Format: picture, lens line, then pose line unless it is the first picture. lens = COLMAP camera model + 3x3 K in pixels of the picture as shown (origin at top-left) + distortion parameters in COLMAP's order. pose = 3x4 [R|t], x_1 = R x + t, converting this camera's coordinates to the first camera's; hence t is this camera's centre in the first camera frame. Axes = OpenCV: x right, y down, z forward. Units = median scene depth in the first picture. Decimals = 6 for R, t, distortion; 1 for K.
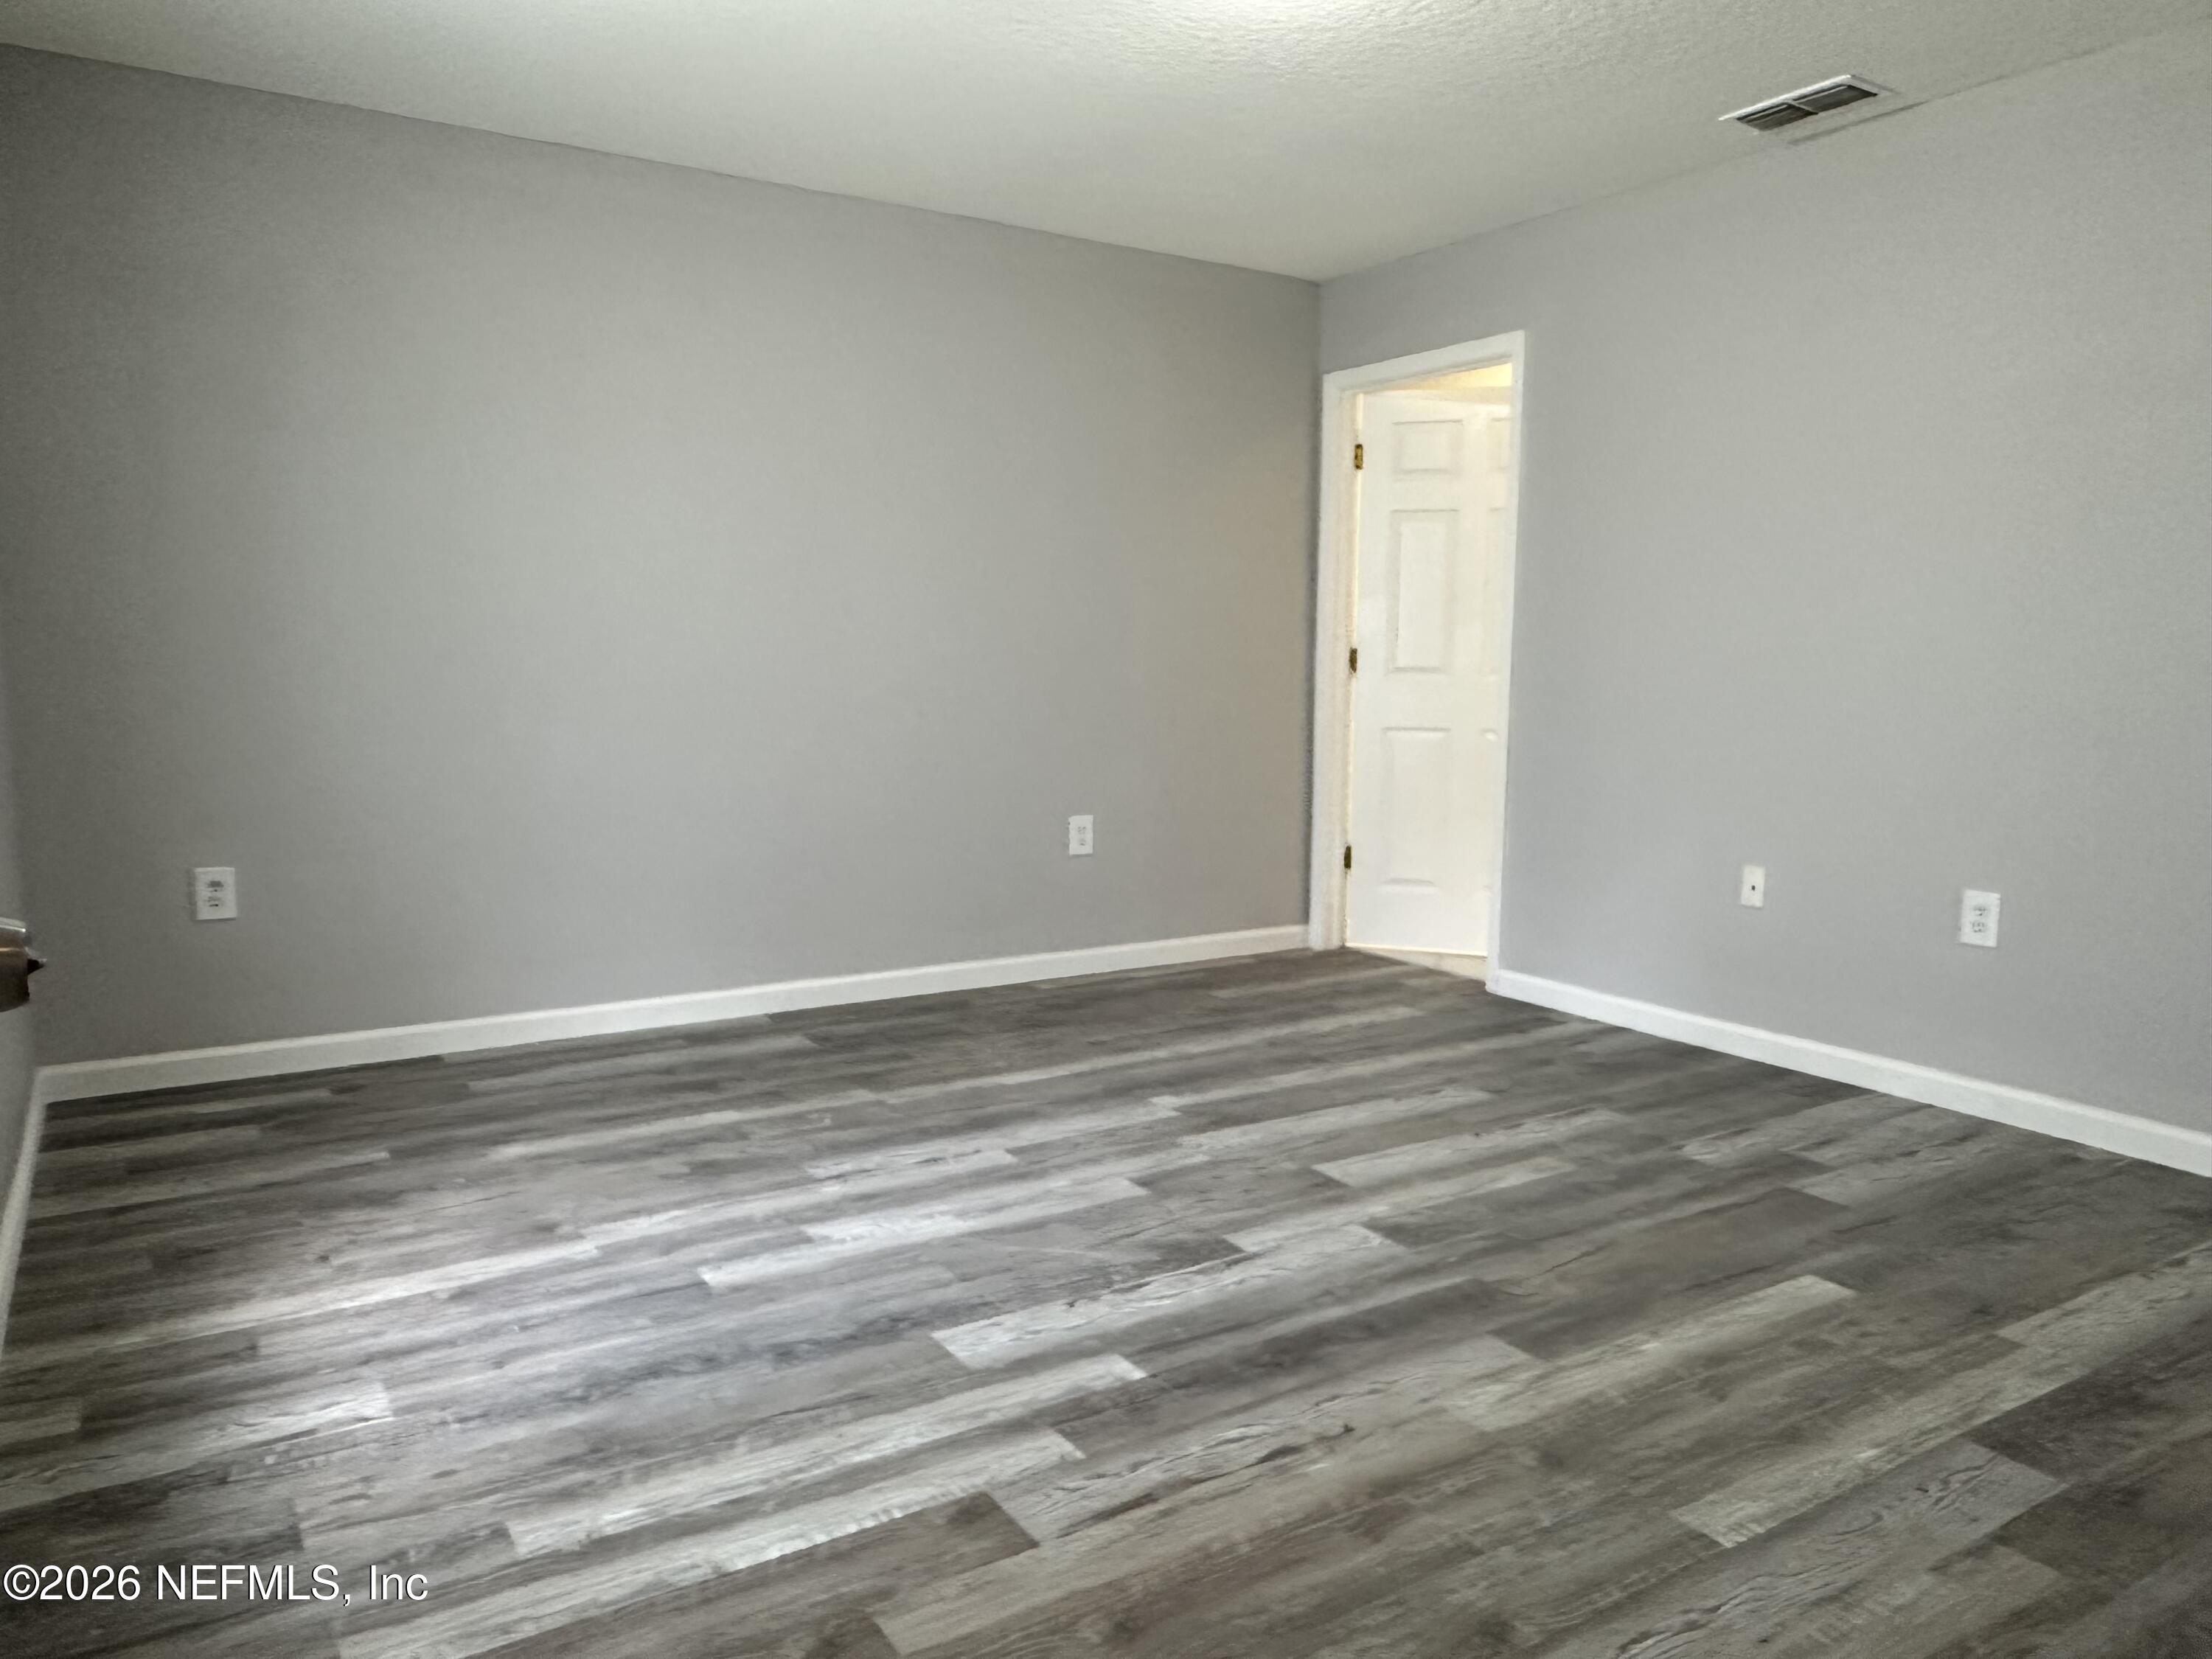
lens RADIAL K [[1506.9, 0, 1106.0], [0, 1506.9, 829.5], [0, 0, 1]] dist [-0.000012, 0.000419]
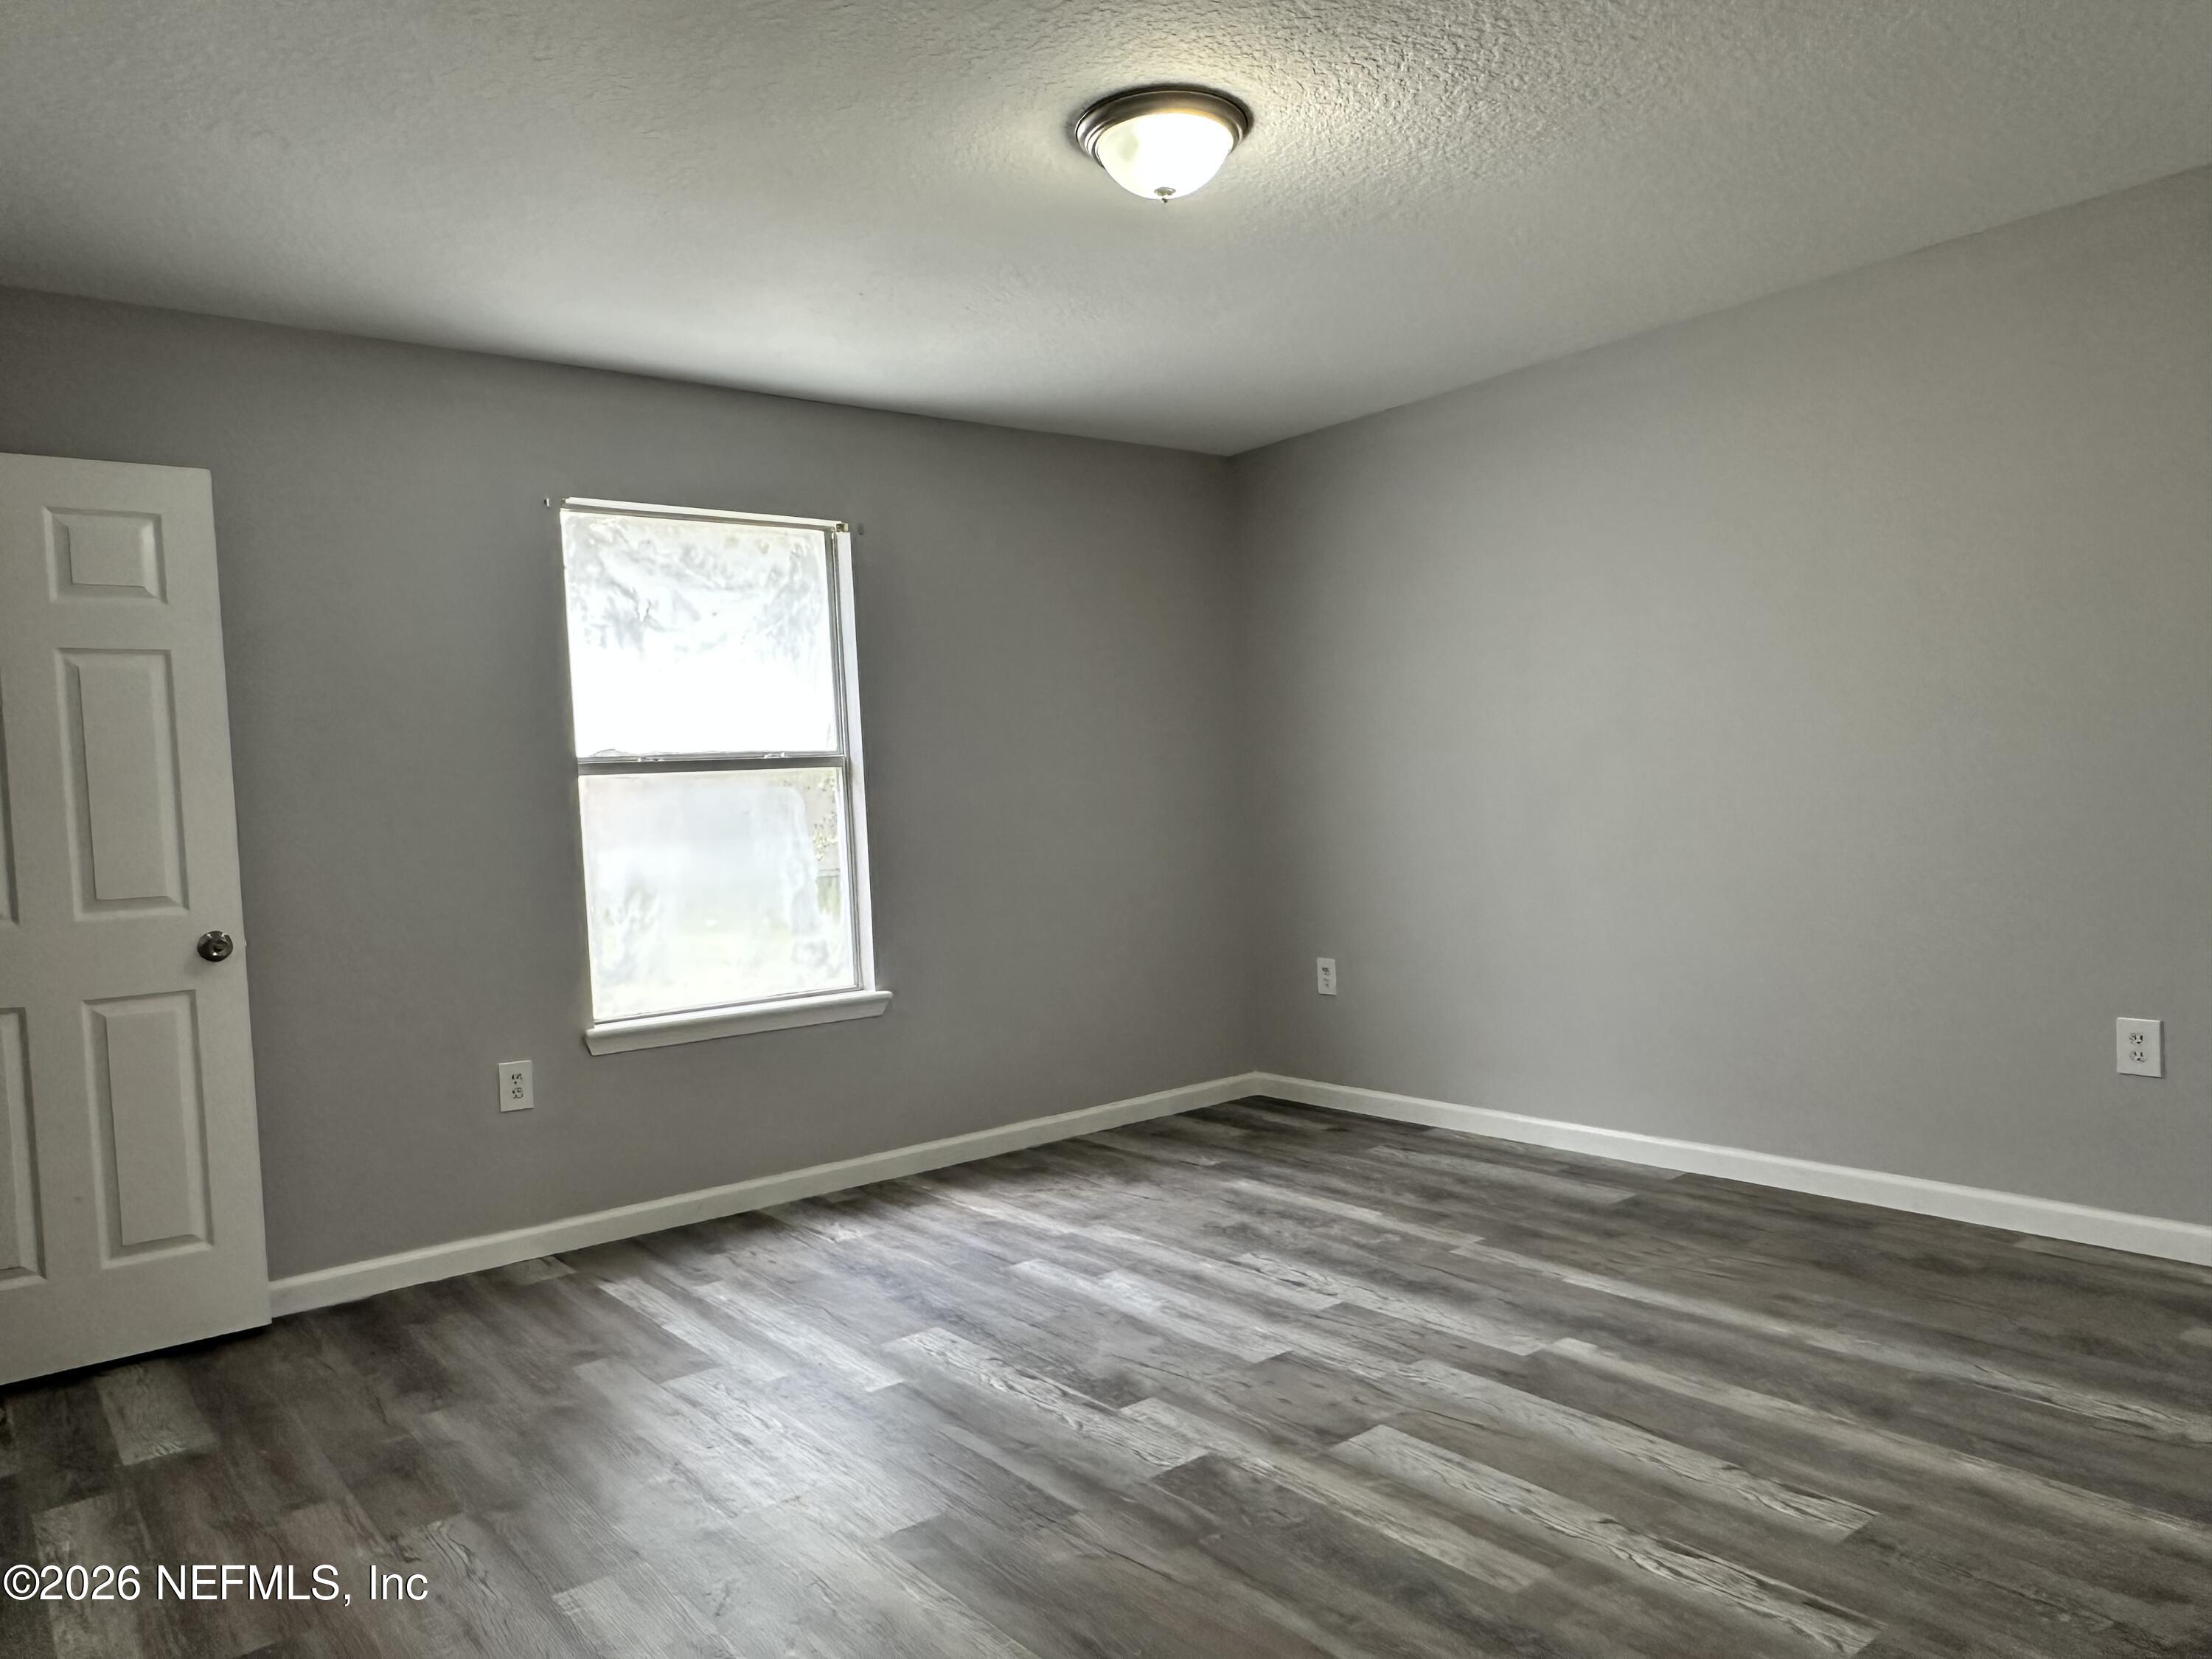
lens RADIAL K [[1506.9, 0, 1106.0], [0, 1506.9, 829.5], [0, 0, 1]] dist [-0.000012, 0.000419]
pose [[0.106024, 0.010461, -0.994309, 0.961063], [-0.063024, 0.998005, 0.003779, -0.105586], [0.992364, 0.062265, 0.106472, 0.731228]]
